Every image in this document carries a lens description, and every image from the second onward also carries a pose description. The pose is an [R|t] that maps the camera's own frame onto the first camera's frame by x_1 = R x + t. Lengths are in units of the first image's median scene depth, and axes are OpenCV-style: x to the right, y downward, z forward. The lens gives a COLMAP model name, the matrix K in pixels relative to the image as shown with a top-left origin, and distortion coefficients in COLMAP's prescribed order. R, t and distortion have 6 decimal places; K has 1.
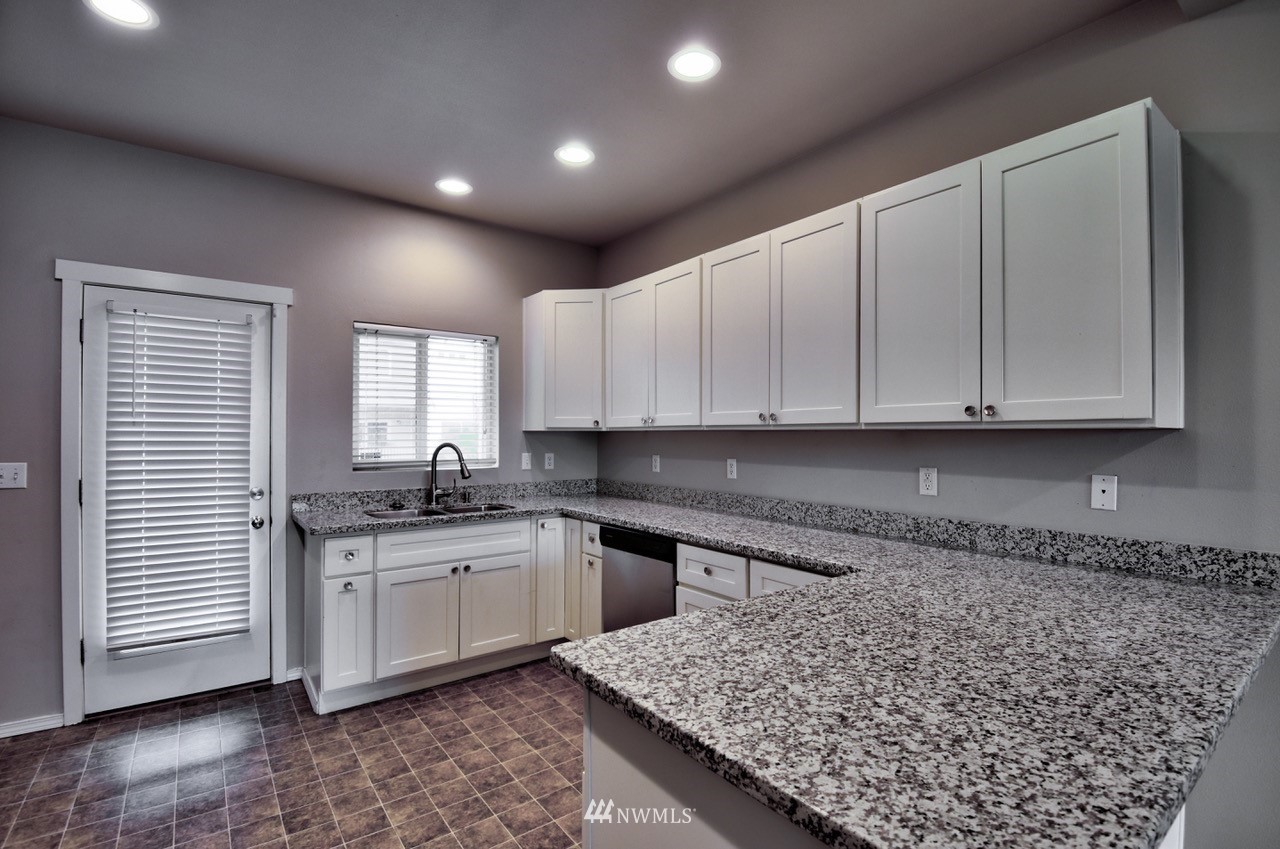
lens RADIAL K [[587.2, 0, 641.6], [0, 587.2, 435.9], [0, 0, 1]] dist [0.006862, -0.002564]
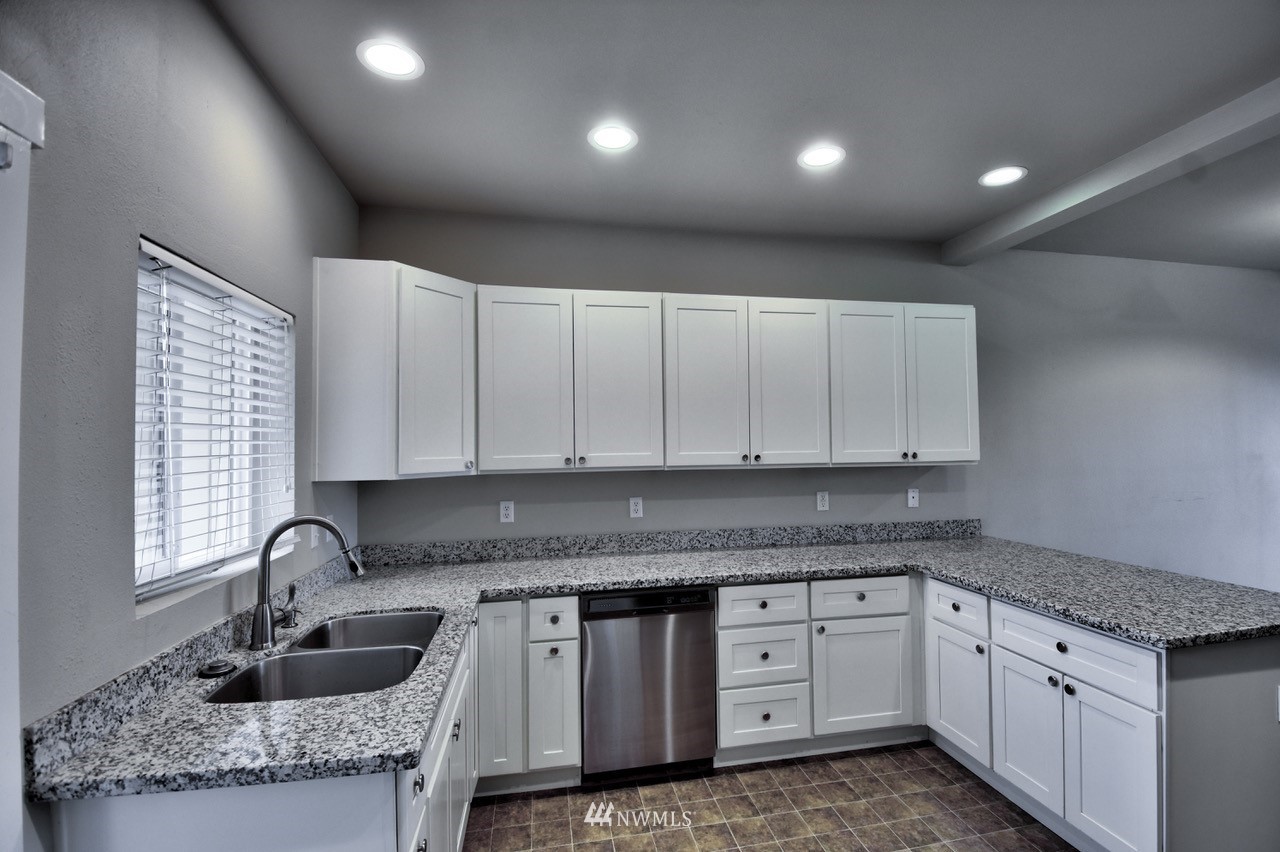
lens RADIAL K [[587.2, 0, 645.2], [0, 587.2, 425.8], [0, 0, 1]] dist [0.006862, -0.002564]
pose [[0.435165, 0.018435, 0.900162, -0.908310], [0.014044, 0.999530, -0.027259, -0.067029], [-0.900241, 0.024504, 0.434701, 0.687982]]
